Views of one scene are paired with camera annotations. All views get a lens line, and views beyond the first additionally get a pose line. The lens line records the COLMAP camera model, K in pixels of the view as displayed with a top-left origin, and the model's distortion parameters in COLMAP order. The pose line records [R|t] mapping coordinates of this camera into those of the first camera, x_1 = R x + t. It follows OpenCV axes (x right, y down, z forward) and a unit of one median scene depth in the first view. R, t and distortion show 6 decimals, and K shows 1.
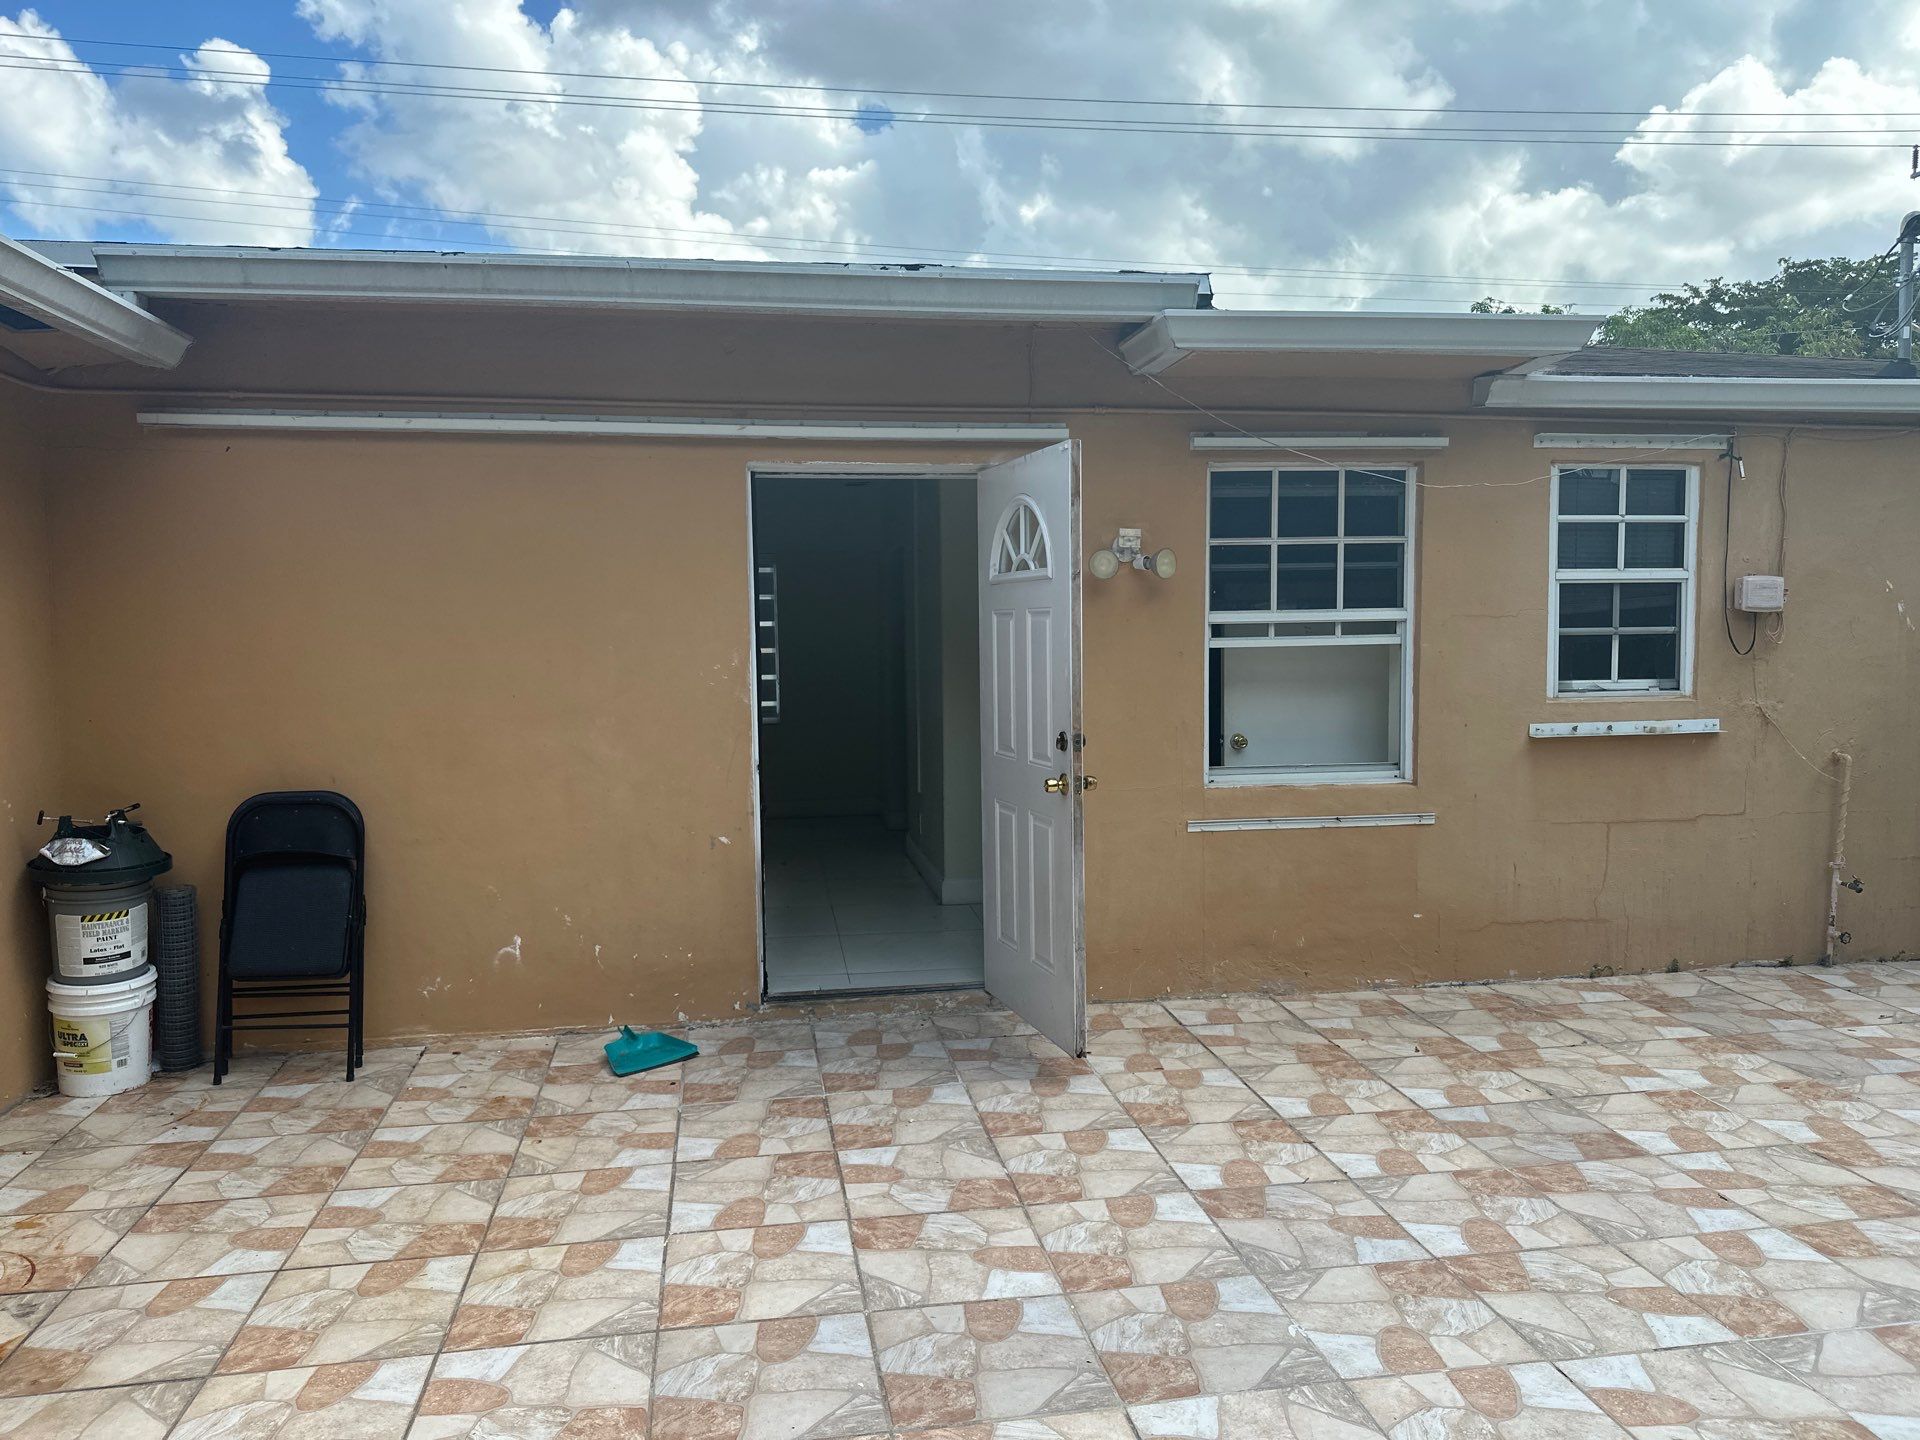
lens RADIAL K [[1347.7, 0, 968.8], [0, 1347.7, 720.0], [0, 0, 1]] dist [0.044081, -0.054367]
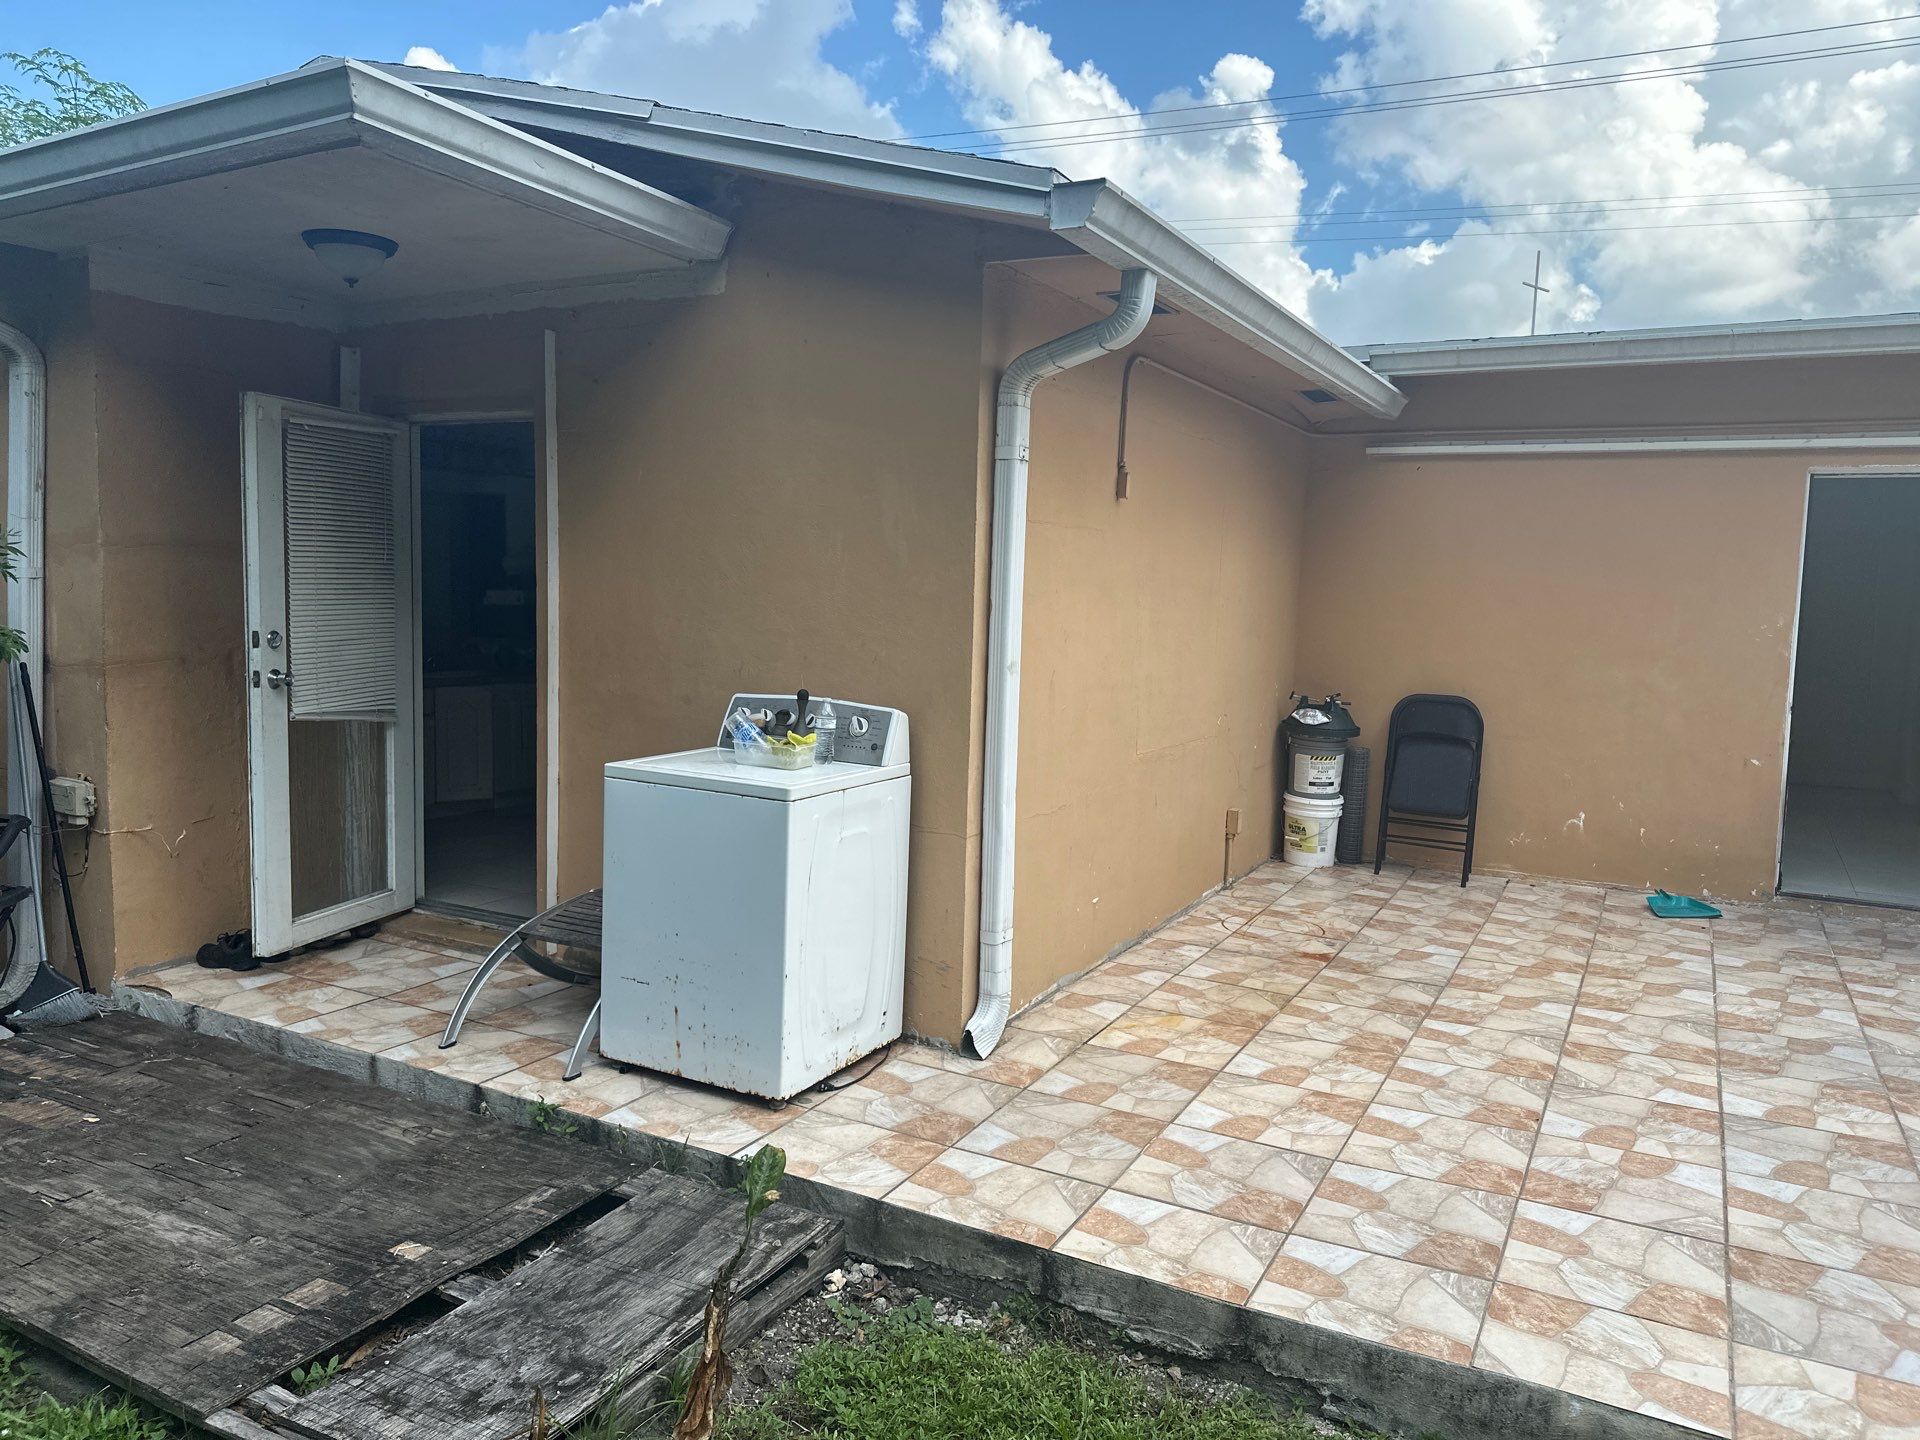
lens RADIAL K [[1381.9, 0, 911.4], [0, 1381.9, 706.2], [0, 0, 1]] dist [0.000705, -0.023373]
pose [[0.773198, 0.089987, -0.627748, 0.013426], [-0.082051, 0.995756, 0.041679, 0.042455], [0.628835, 0.019281, 0.777300, -0.472981]]
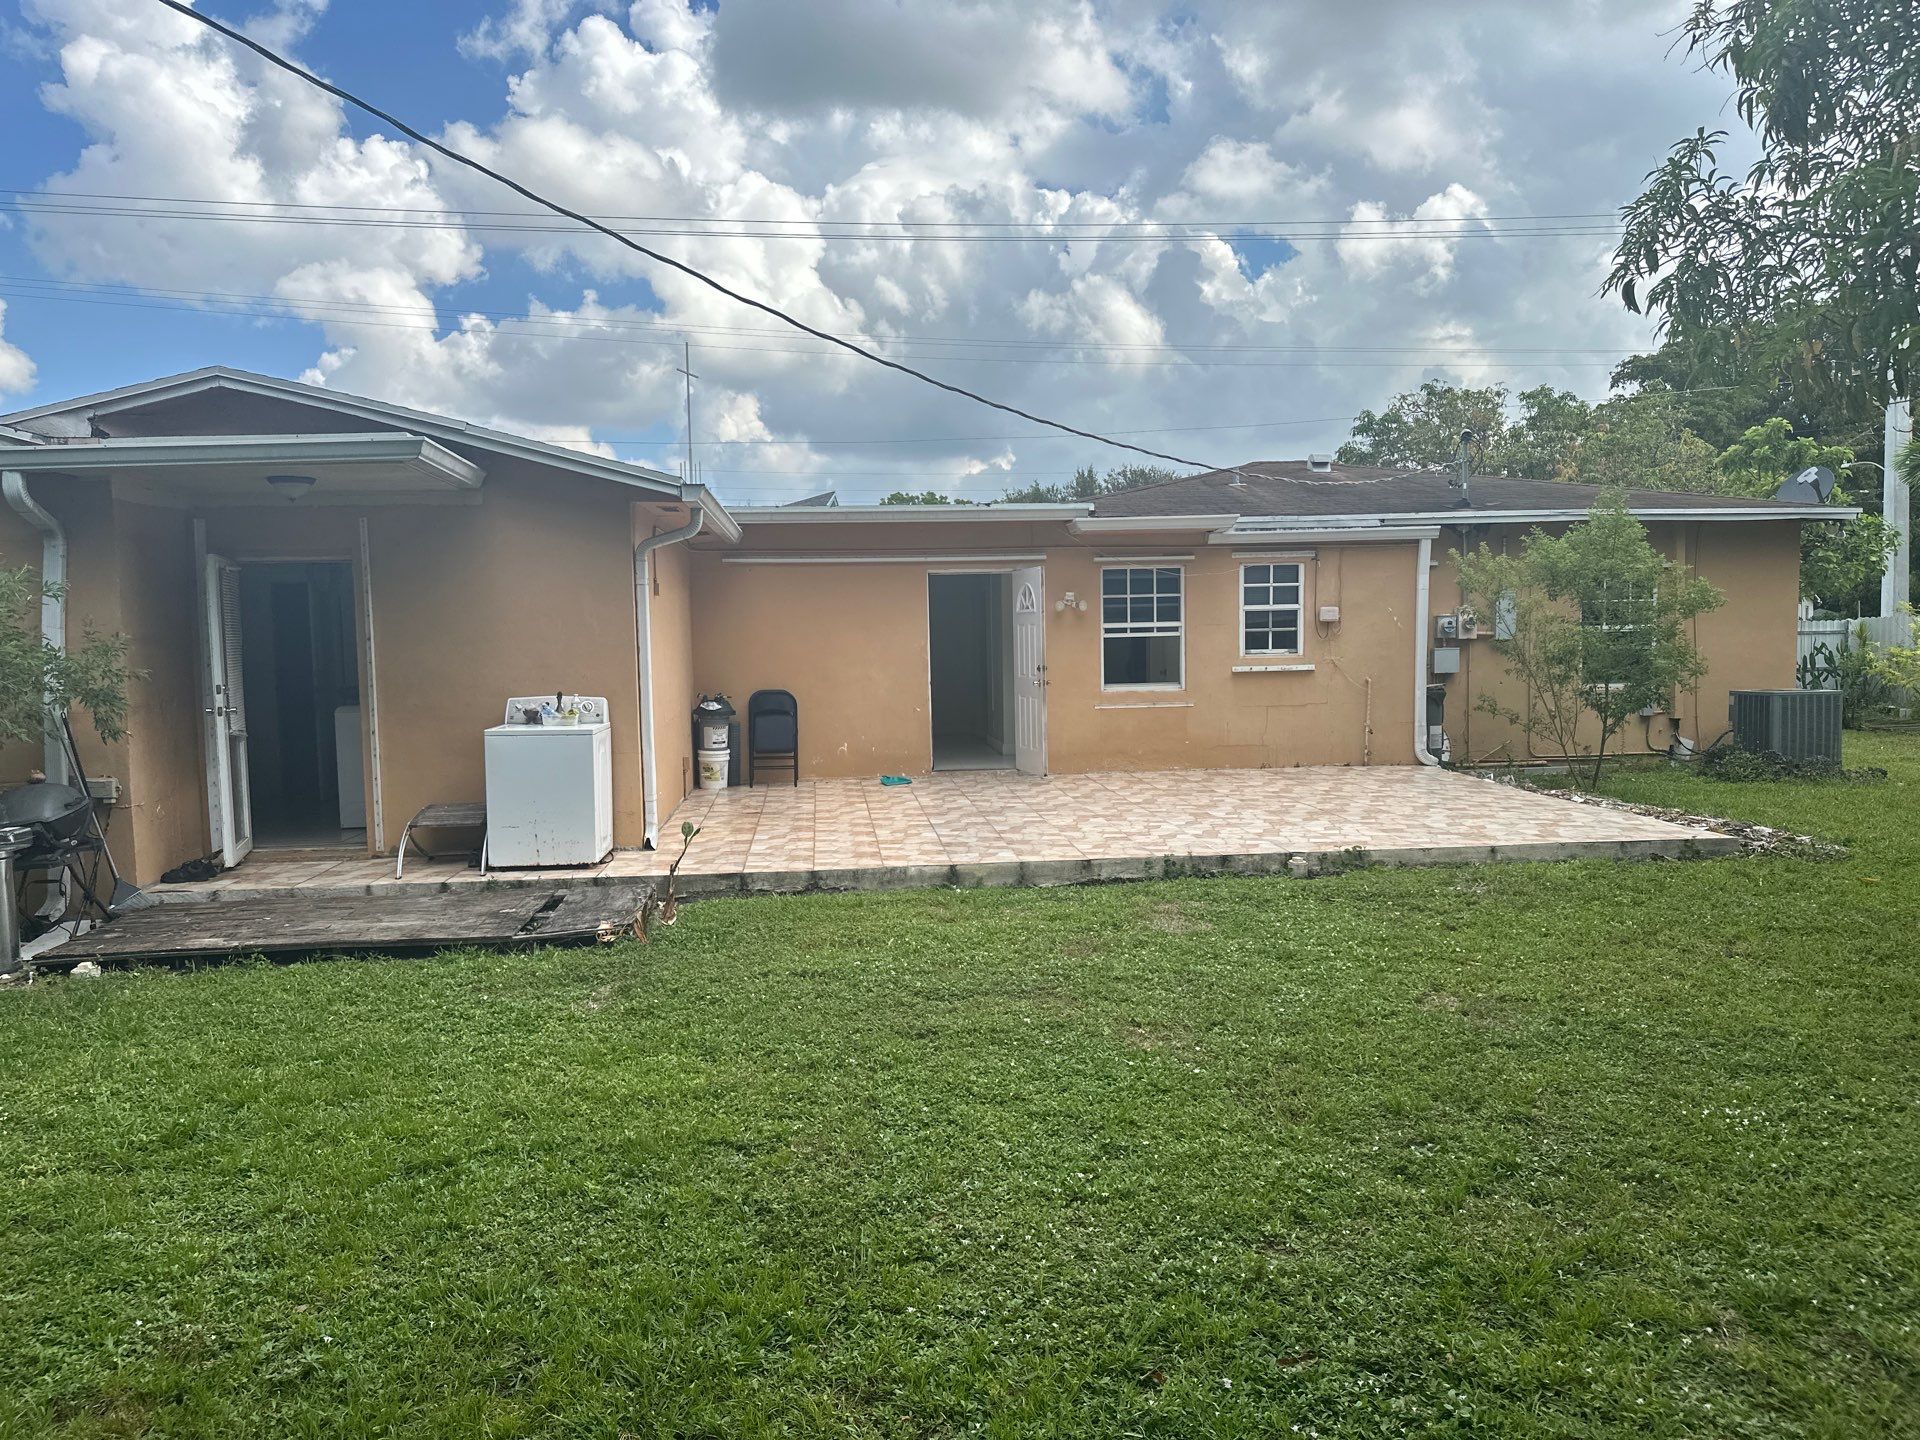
lens RADIAL K [[1347.7, 0, 968.8], [0, 1347.7, 720.0], [0, 0, 1]] dist [0.044081, -0.054367]
pose [[0.997935, -0.003686, -0.064134, 0.082705], [0.003105, 0.999953, -0.009149, 0.122438], [0.064164, 0.008930, 0.997899, -1.525416]]
